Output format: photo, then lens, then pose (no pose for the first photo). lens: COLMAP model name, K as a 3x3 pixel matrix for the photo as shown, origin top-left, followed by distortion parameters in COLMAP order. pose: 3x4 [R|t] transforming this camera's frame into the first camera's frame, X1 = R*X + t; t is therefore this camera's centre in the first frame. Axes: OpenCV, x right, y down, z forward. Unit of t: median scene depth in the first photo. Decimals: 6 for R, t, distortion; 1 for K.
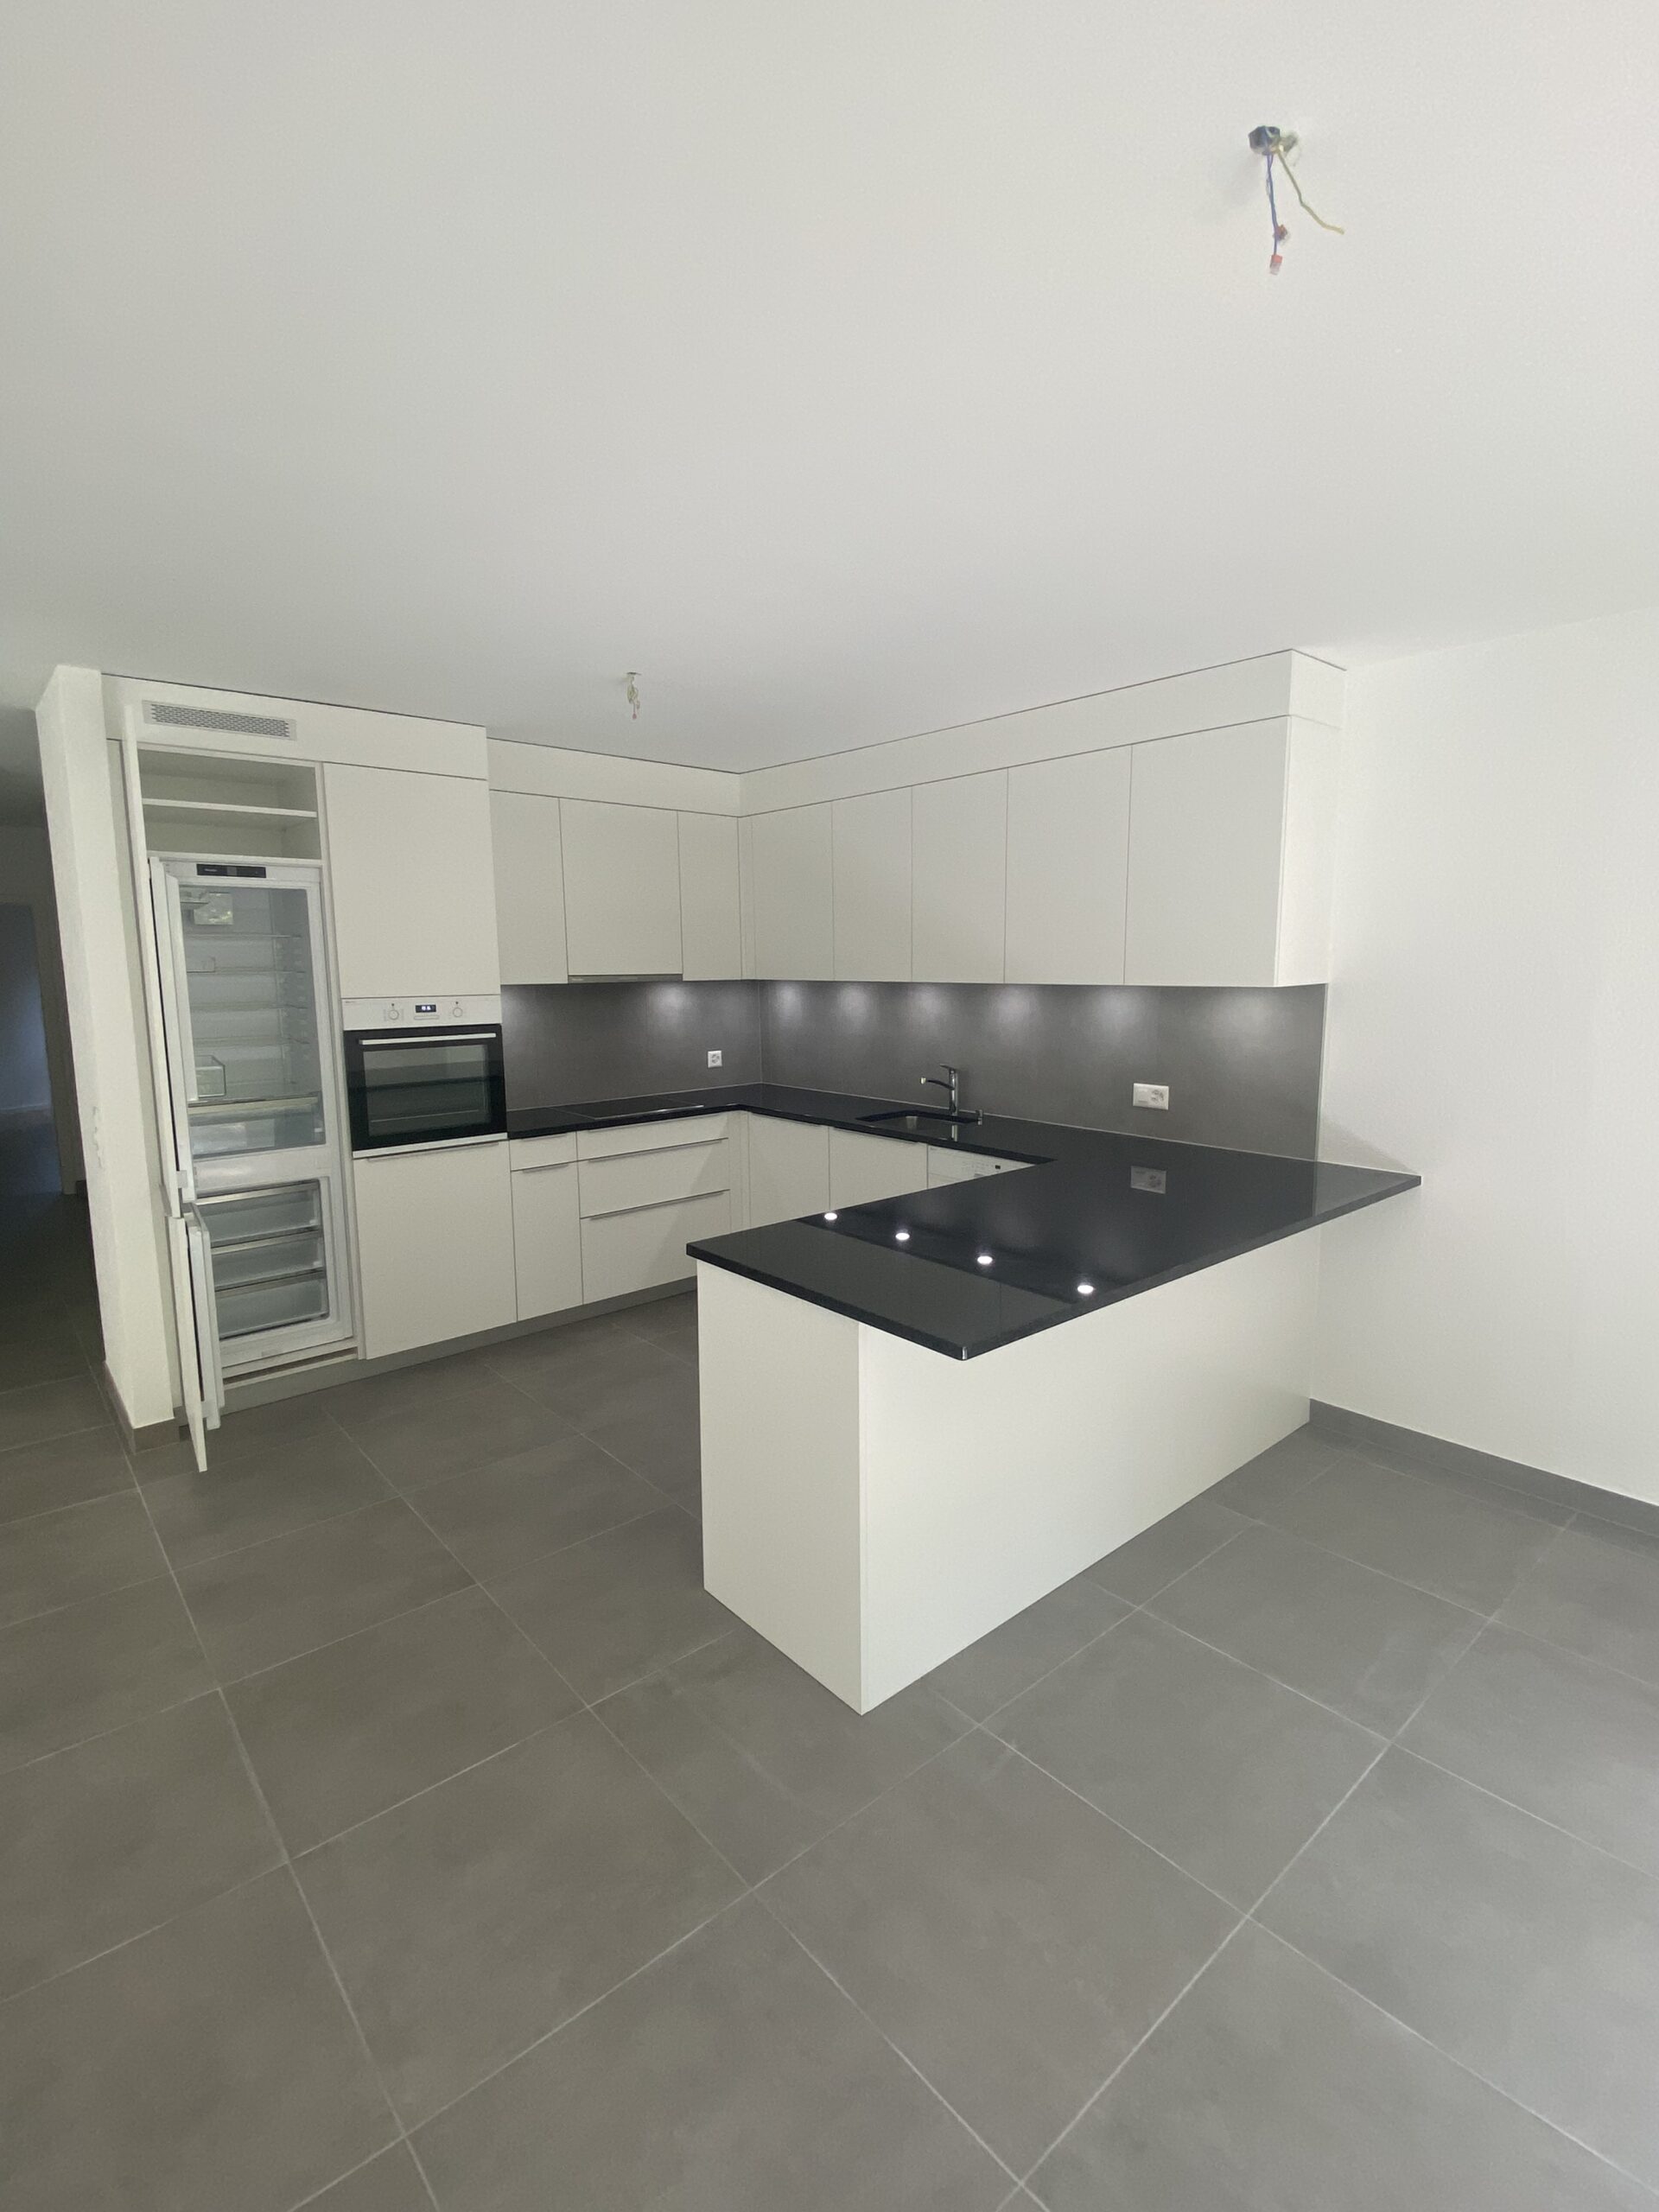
lens RADIAL K [[1030.1, 0, 845.1], [0, 1030.1, 1104.1], [0, 0, 1]] dist [0.006453, -0.001357]
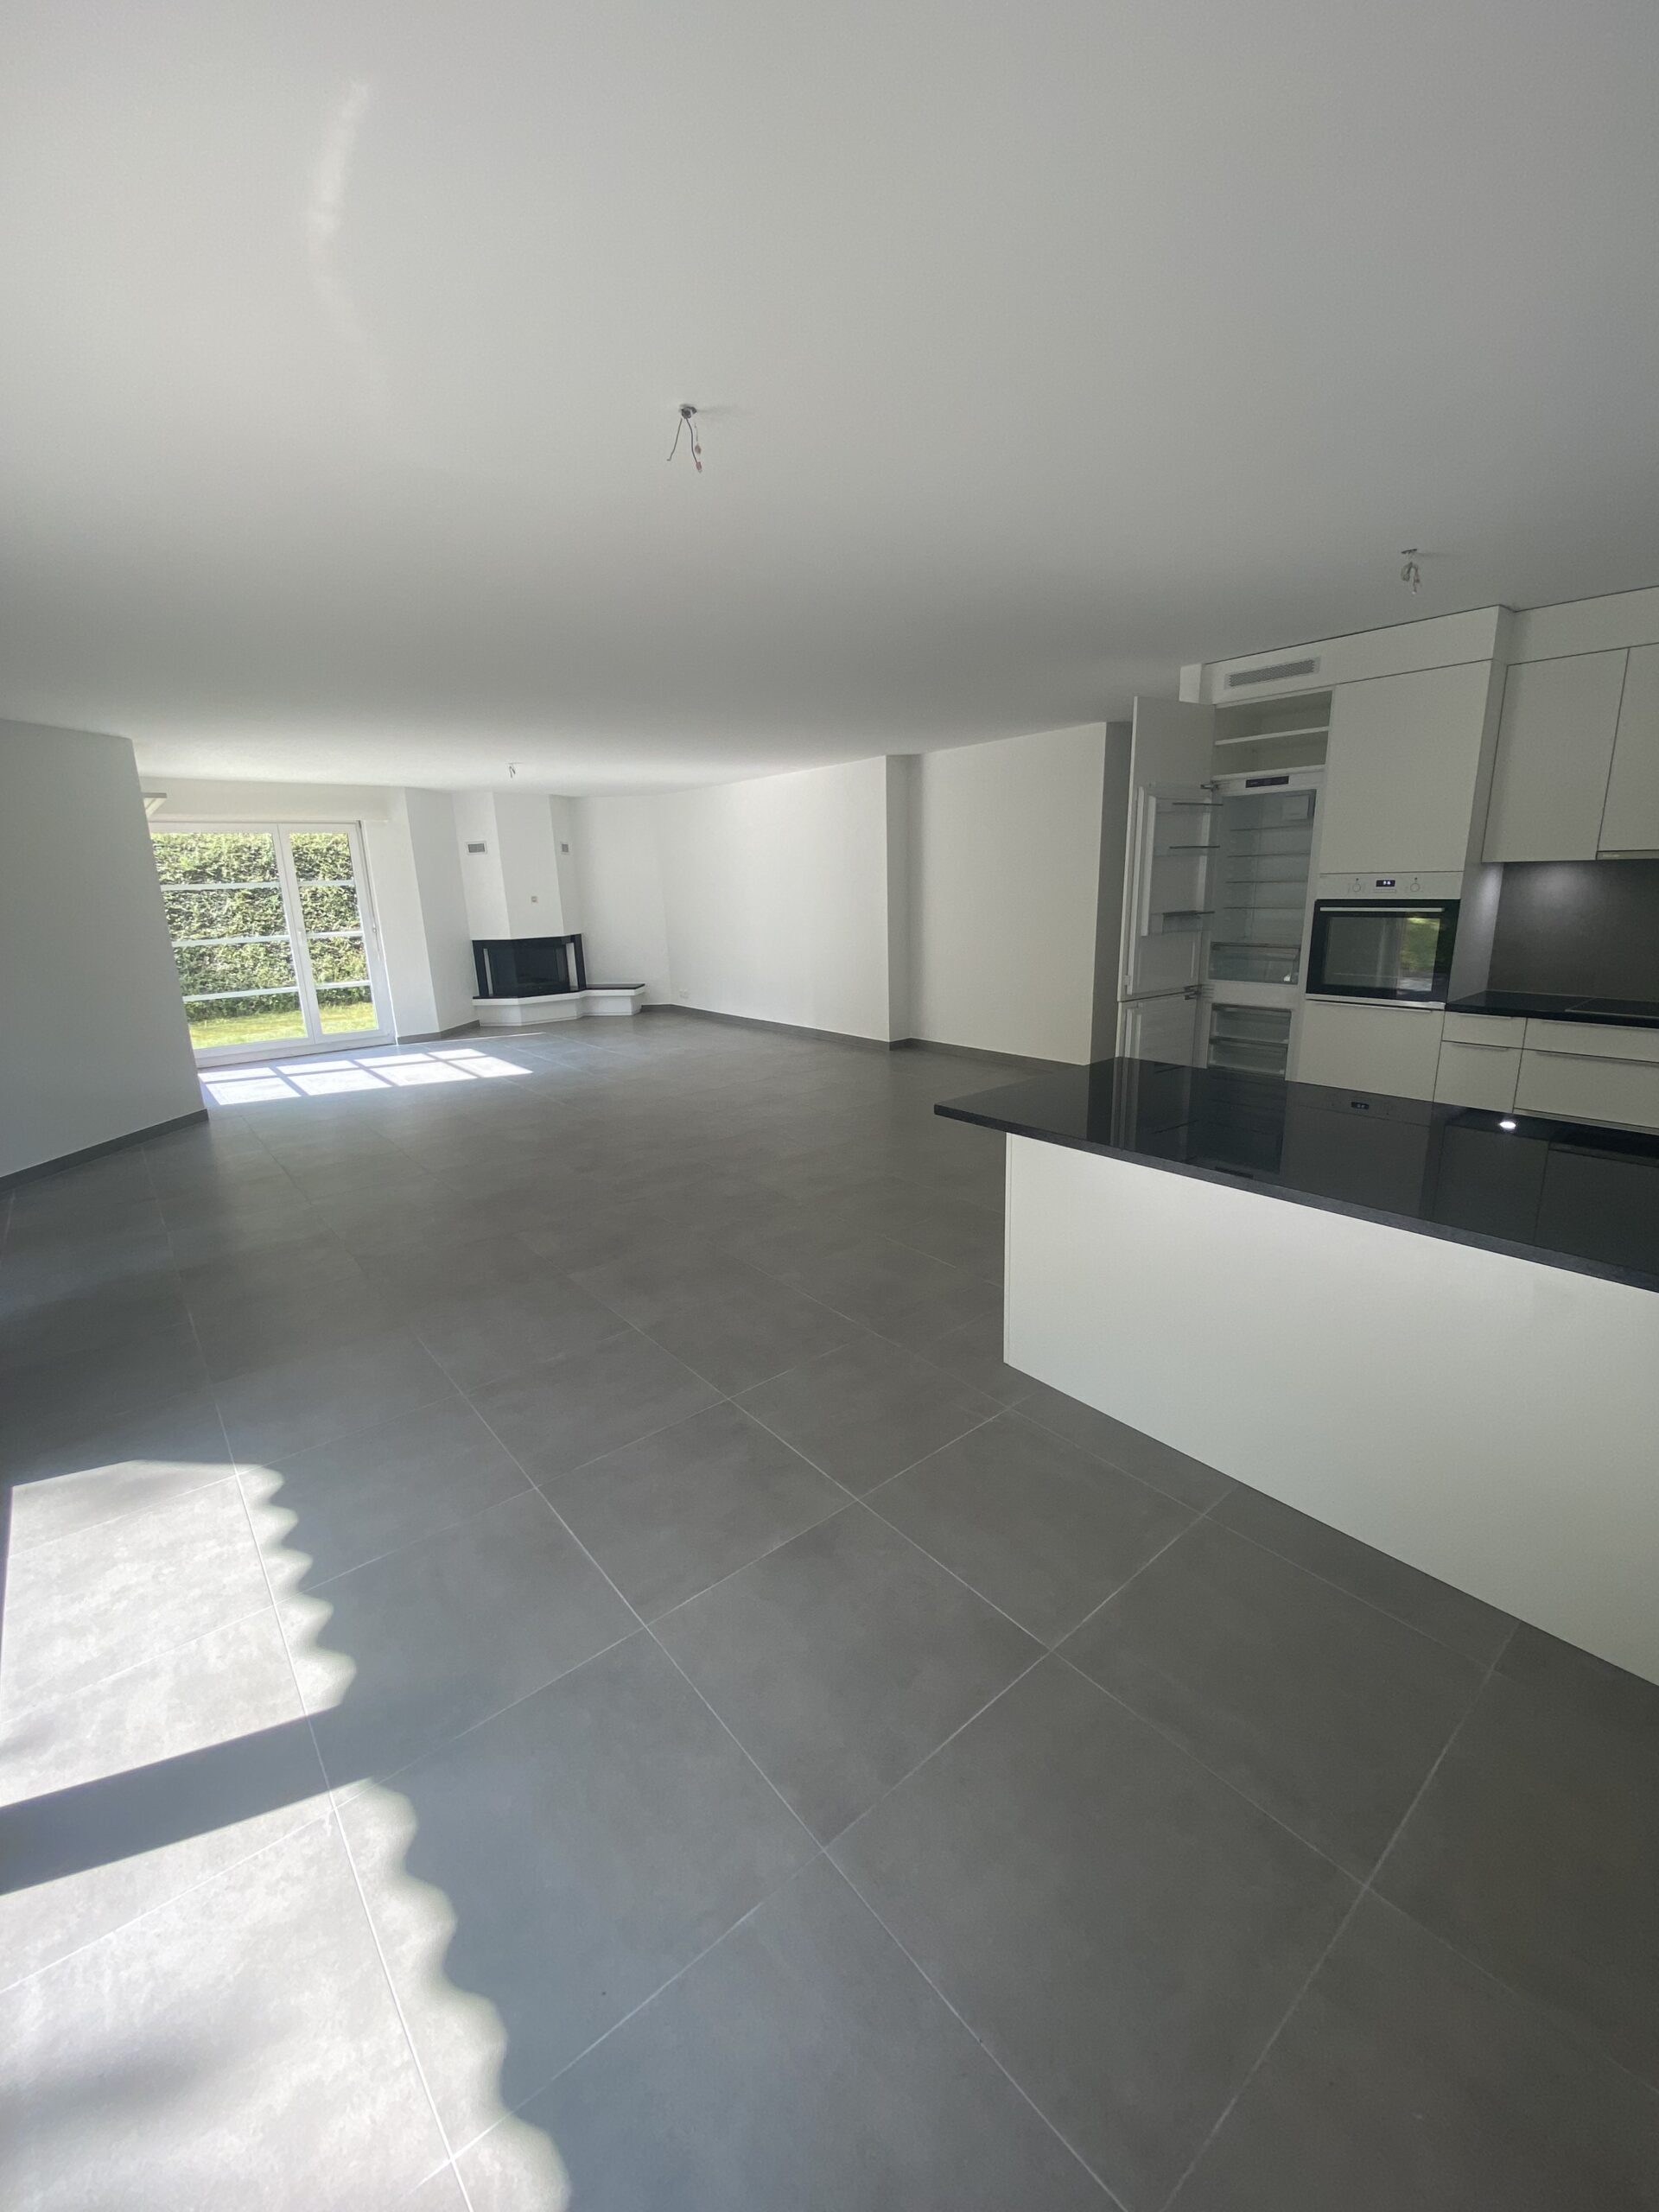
lens RADIAL K [[889.8, 0, 822.8], [0, 889.8, 1114.6], [0, 0, 1]] dist [-0.003818, -0.007744]
pose [[-0.040800, 0.268230, -0.962490, 0.667874], [-0.110195, 0.956208, 0.271151, -0.044220], [0.993072, 0.117125, -0.009456, 0.404891]]
